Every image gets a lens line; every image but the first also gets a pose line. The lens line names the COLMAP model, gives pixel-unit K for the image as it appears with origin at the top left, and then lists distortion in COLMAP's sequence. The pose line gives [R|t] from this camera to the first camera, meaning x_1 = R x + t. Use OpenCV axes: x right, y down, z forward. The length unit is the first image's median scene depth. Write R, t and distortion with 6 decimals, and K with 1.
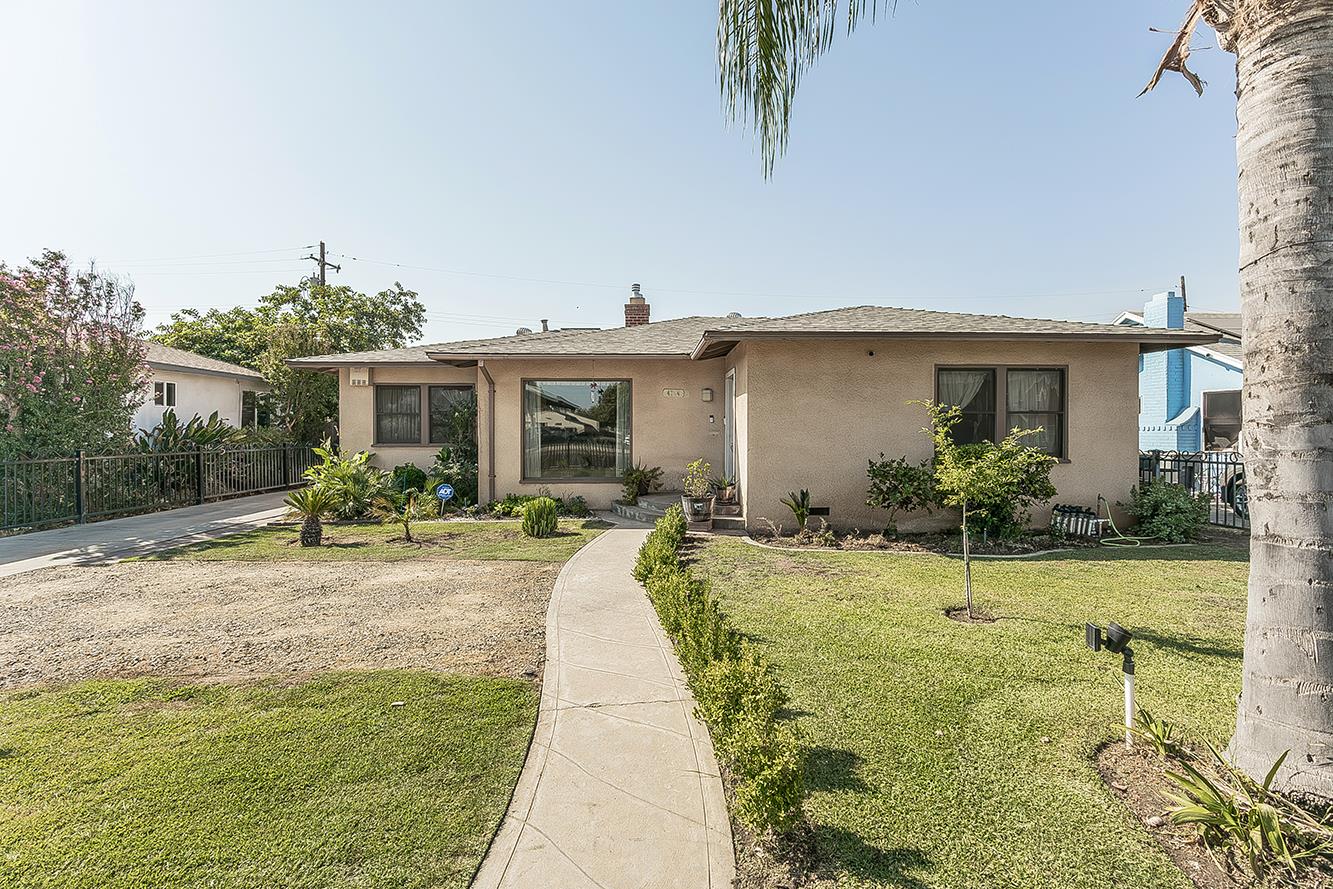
lens RADIAL K [[567.0, 0, 666.6], [0, 567.0, 437.0], [0, 0, 1]] dist [0.000294, 0.000005]
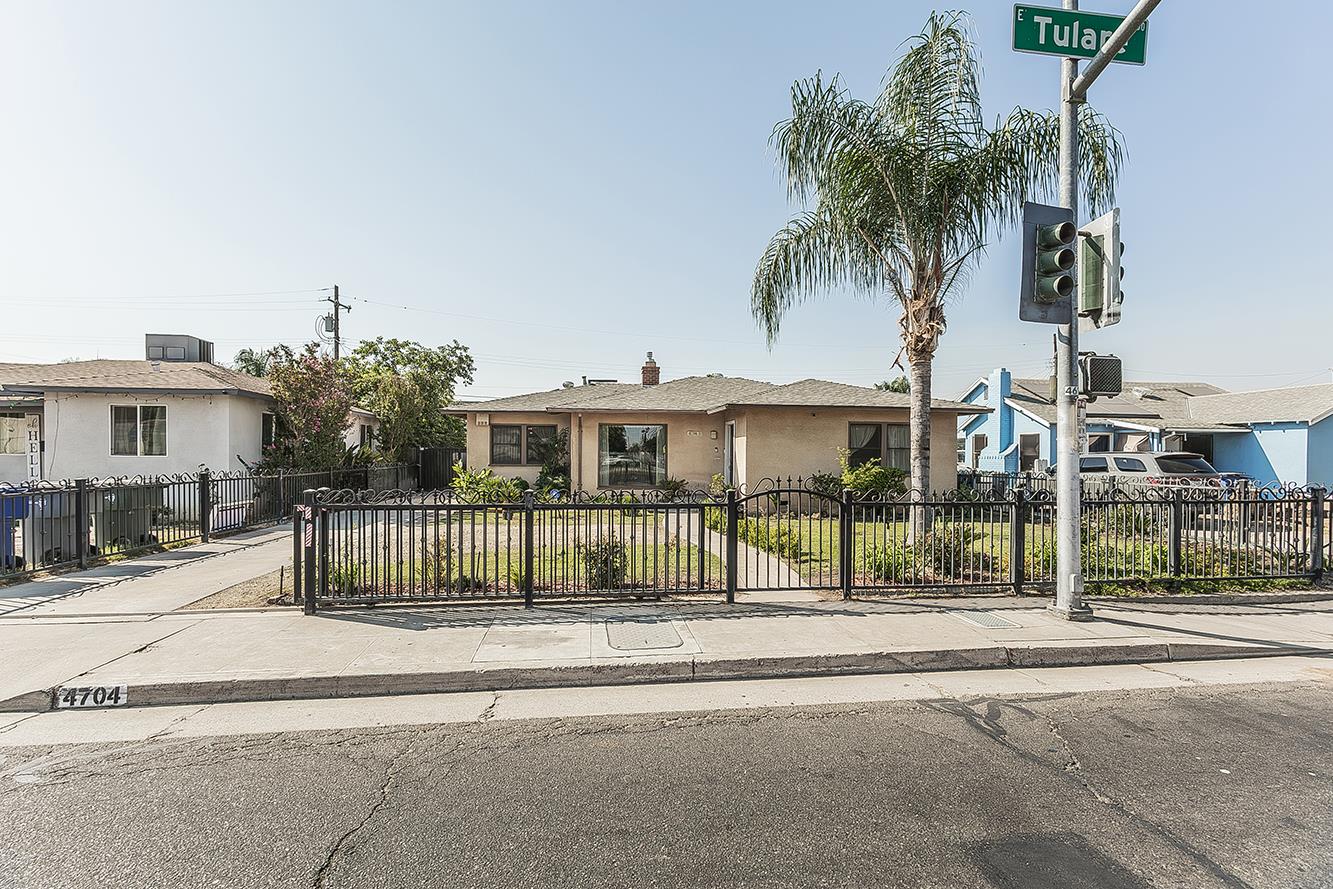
lens RADIAL K [[564.4, 0, 658.3], [0, 564.4, 460.0], [0, 0, 1]] dist [0.001467, 0.000074]
pose [[0.996199, 0.006816, 0.086842, -0.220195], [-0.006735, 0.999977, -0.001226, -0.000003], [-0.086848, 0.000637, 0.996221, -0.571890]]
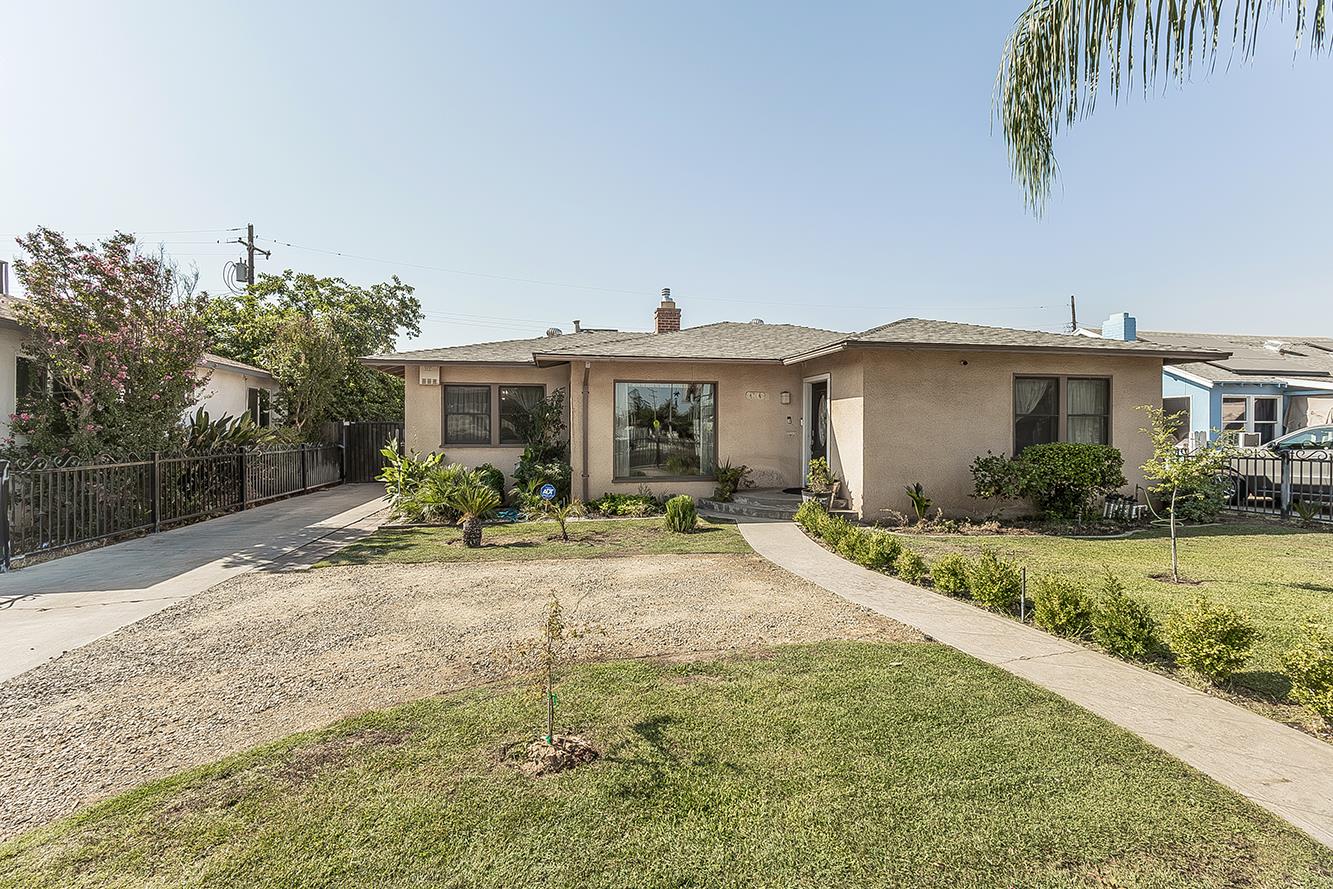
lens RADIAL K [[568.7, 0, 659.6], [0, 568.7, 437.6], [0, 0, 1]] dist [0.003302, 0.000576]
pose [[0.988371, -0.001792, 0.152051, -0.321631], [0.001812, 0.999998, 0.000006, 0.000507], [-0.152051, 0.000270, 0.988373, -0.024998]]
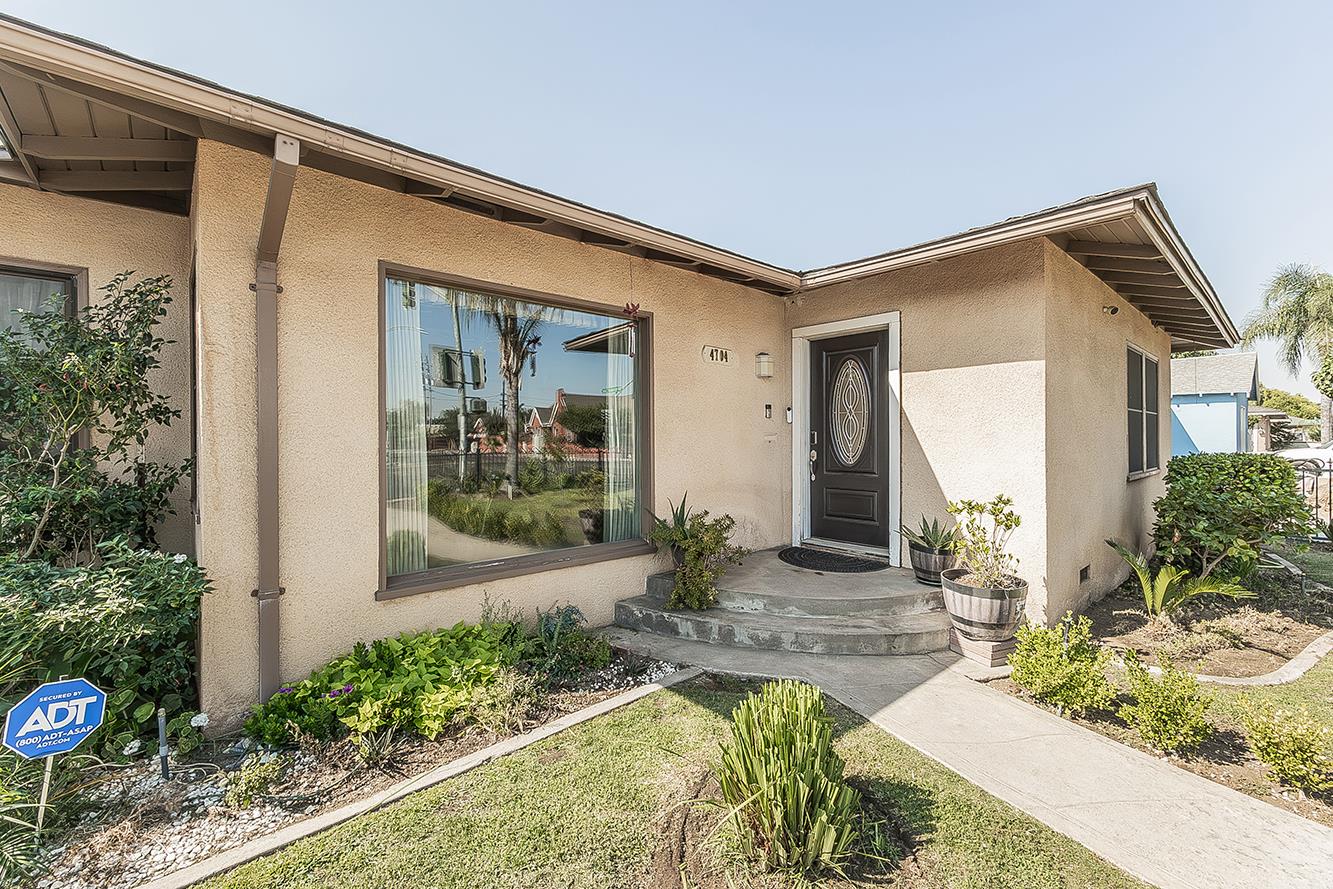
lens RADIAL K [[569.8, 0, 681.6], [0, 569.8, 442.2], [0, 0, 1]] dist [0.001235, 0.000085]
pose [[0.765193, -0.003796, 0.643790, -0.322636], [0.009010, 0.999948, -0.004813, -0.001356], [-0.643738, 0.009483, 0.765187, 0.637661]]
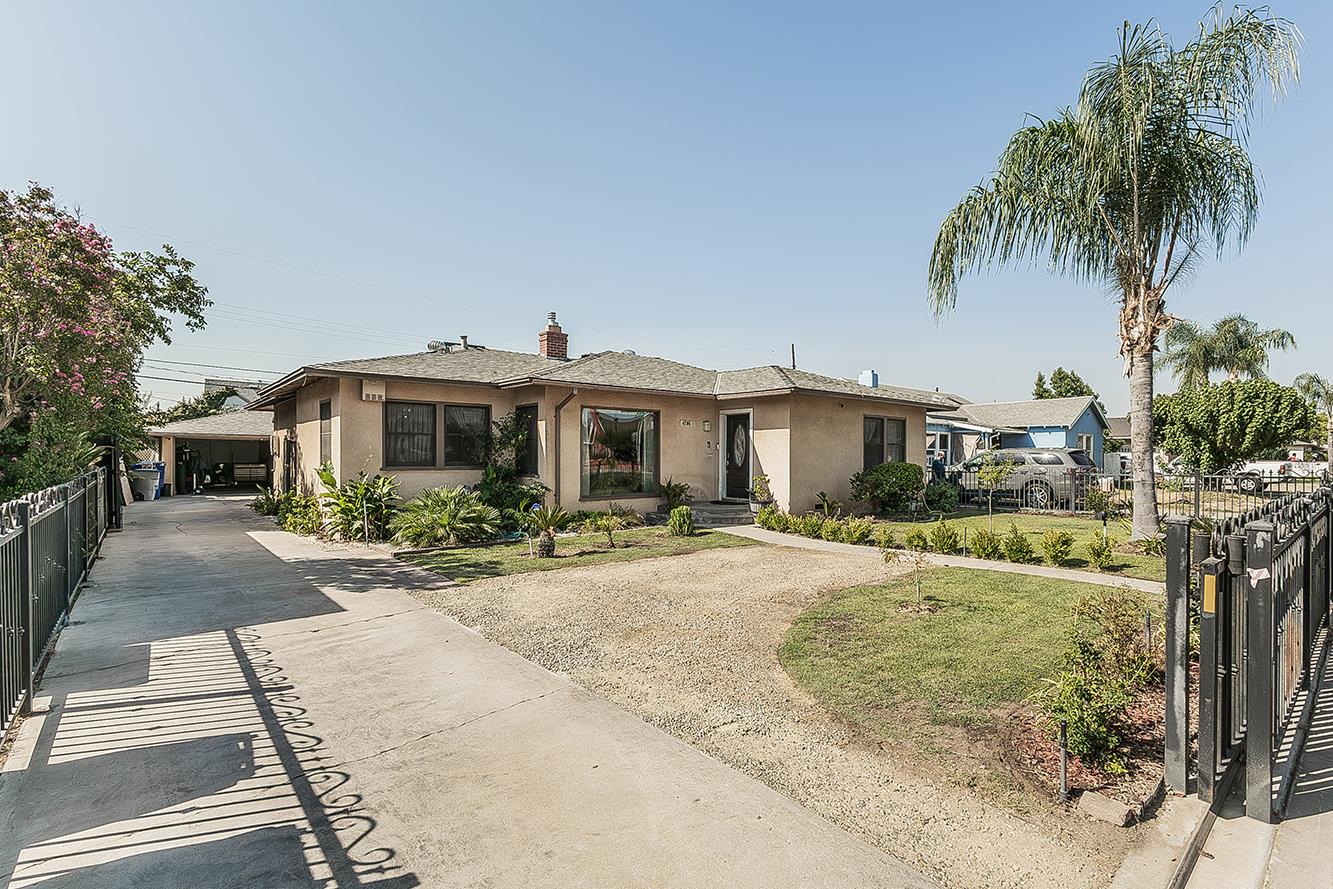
lens RADIAL K [[618.4, 0, 709.2], [0, 618.4, 459.0], [0, 0, 1]] dist [0.000888, 0.000562]
pose [[0.763763, -0.000486, 0.645497, -0.816840], [0.002619, 0.999994, -0.002345, 0.003572], [-0.645491, 0.003481, 0.763760, -0.073015]]
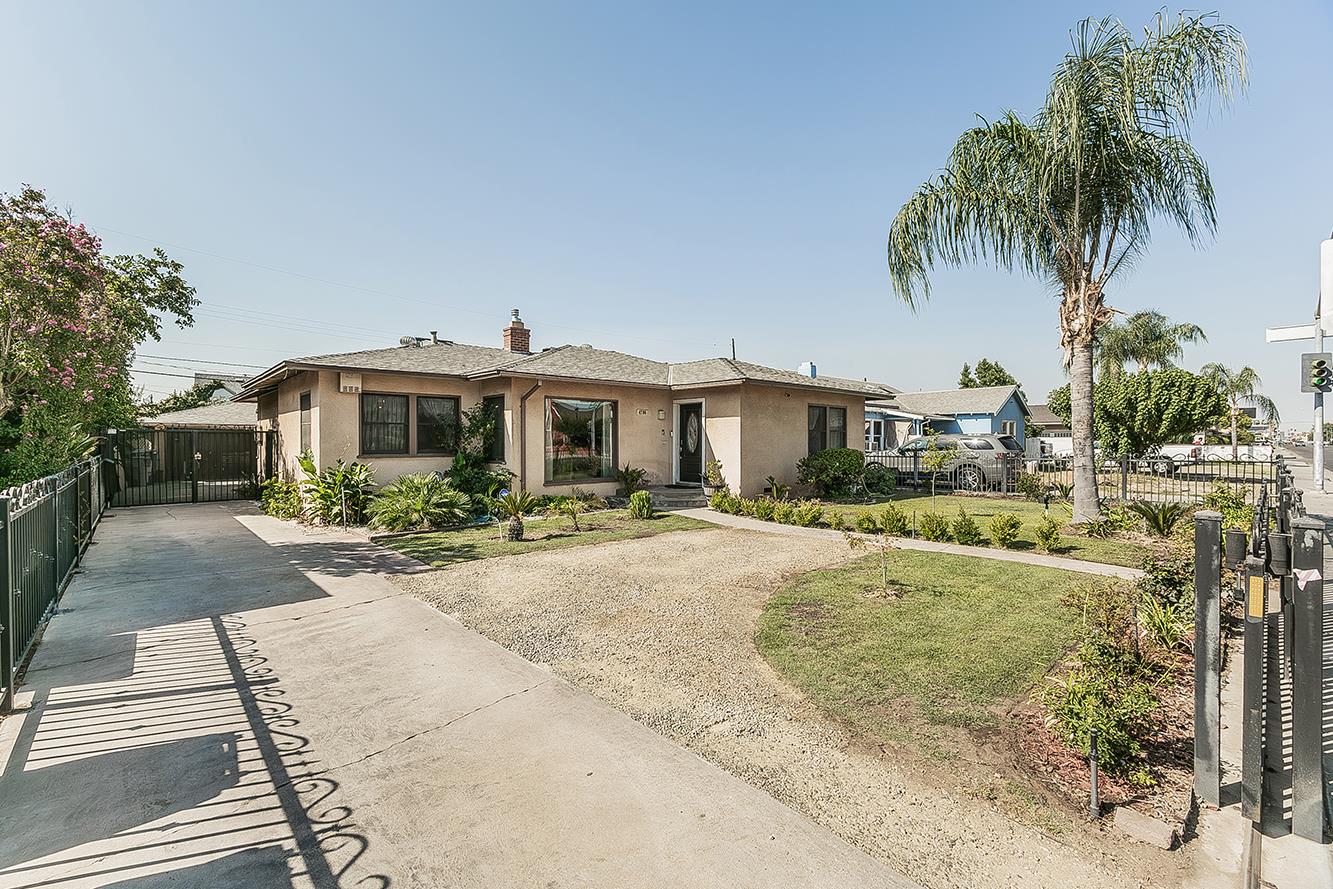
lens RADIAL K [[564.6, 0, 651.7], [0, 564.6, 444.7], [0, 0, 1]] dist [0.000039, -0.000138]
pose [[0.766739, -0.004038, 0.641946, -0.811599], [0.006522, 0.999978, -0.001500, -0.000287], [-0.641925, 0.005336, 0.766749, -0.031746]]
